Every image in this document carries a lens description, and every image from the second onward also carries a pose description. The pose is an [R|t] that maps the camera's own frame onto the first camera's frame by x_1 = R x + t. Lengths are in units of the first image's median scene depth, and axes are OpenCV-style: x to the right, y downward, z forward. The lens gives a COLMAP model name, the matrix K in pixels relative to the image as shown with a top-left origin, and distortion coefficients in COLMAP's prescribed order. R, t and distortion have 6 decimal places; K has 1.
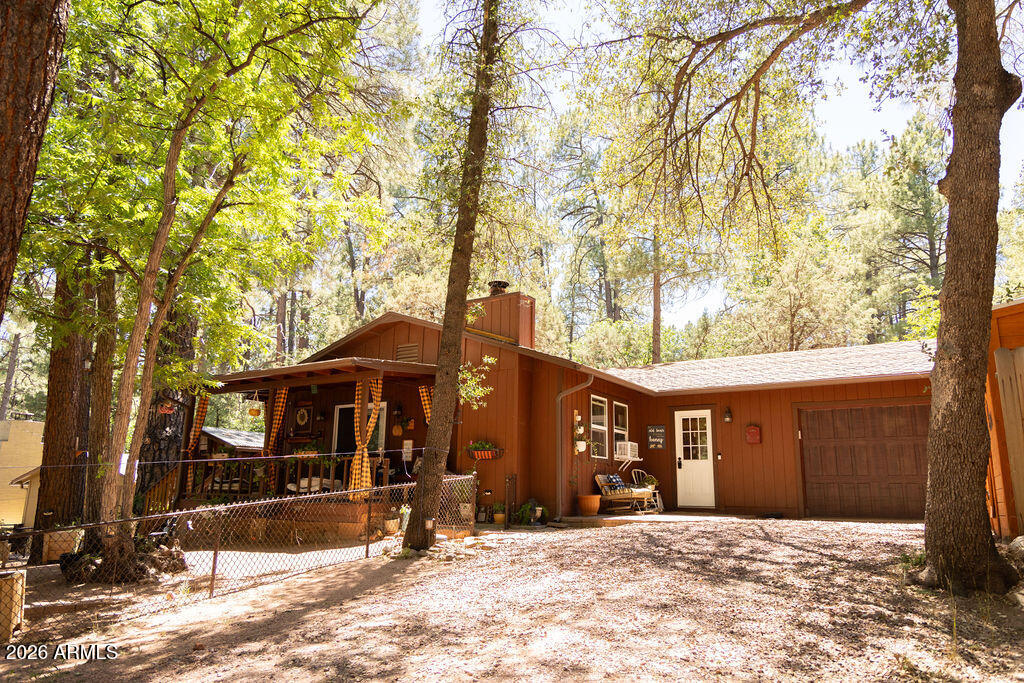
lens RADIAL K [[703.1, 0, 515.4], [0, 703.1, 342.7], [0, 0, 1]] dist [0.017656, 0.000183]
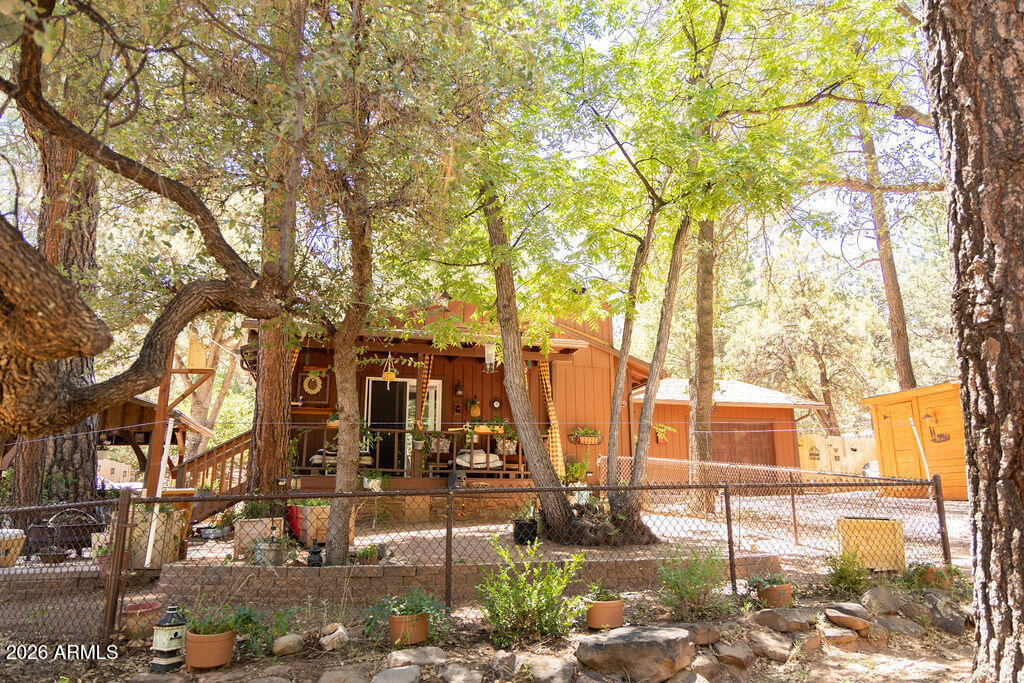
lens RADIAL K [[710.2, 0, 512.0], [0, 710.2, 341.5], [0, 0, 1]] dist [0.004076, 0.000164]
pose [[0.696388, 0.154755, 0.700781, -0.870780], [-0.144561, 0.986707, -0.074242, 0.097033], [-0.702955, -0.049604, 0.709503, 0.264935]]
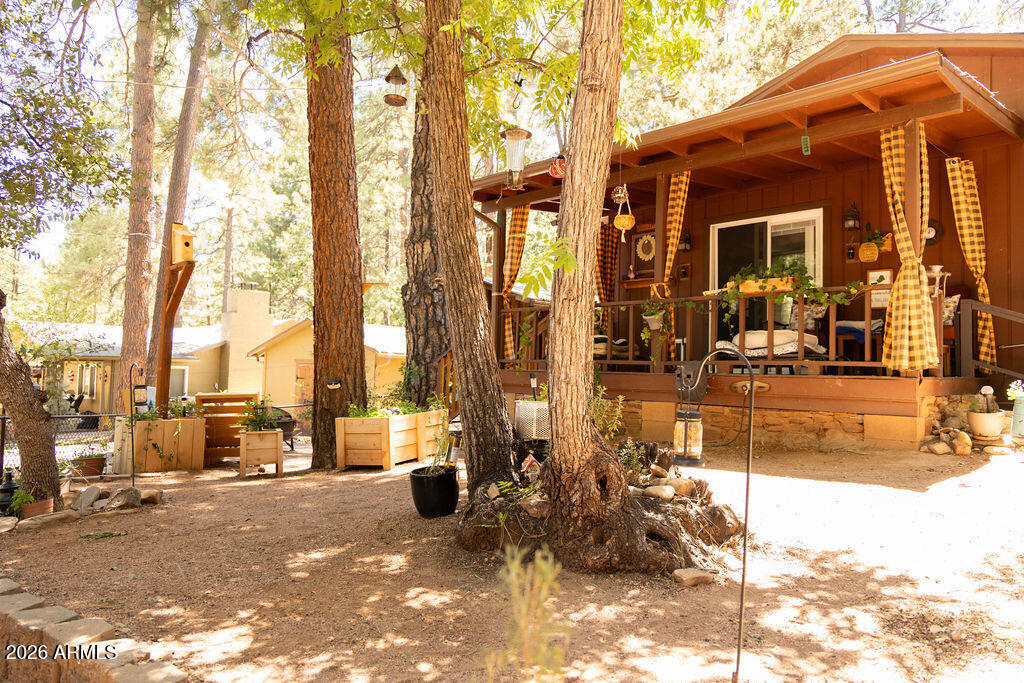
lens RADIAL K [[709.4, 0, 509.3], [0, 709.4, 337.2], [0, 0, 1]] dist [0.005473, 0.003103]
pose [[0.971560, -0.002896, -0.236776, -0.318124], [0.039100, 0.988161, 0.148354, 0.099448], [0.233544, -0.153393, 0.960171, 0.396878]]
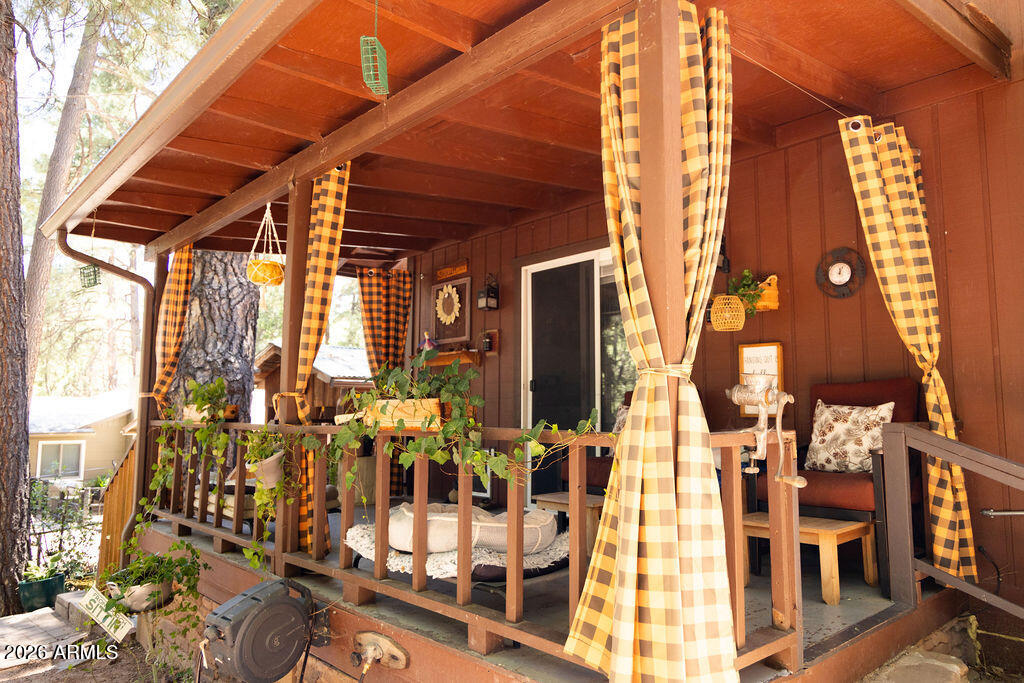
lens RADIAL K [[710.2, 0, 512.0], [0, 710.2, 341.5], [0, 0, 1]] dist [0.004076, 0.000164]
pose [[0.959403, -0.041727, -0.278934, -0.176192], [0.071570, 0.992642, 0.097673, 0.103870], [0.272806, -0.113671, 0.955330, 0.712450]]
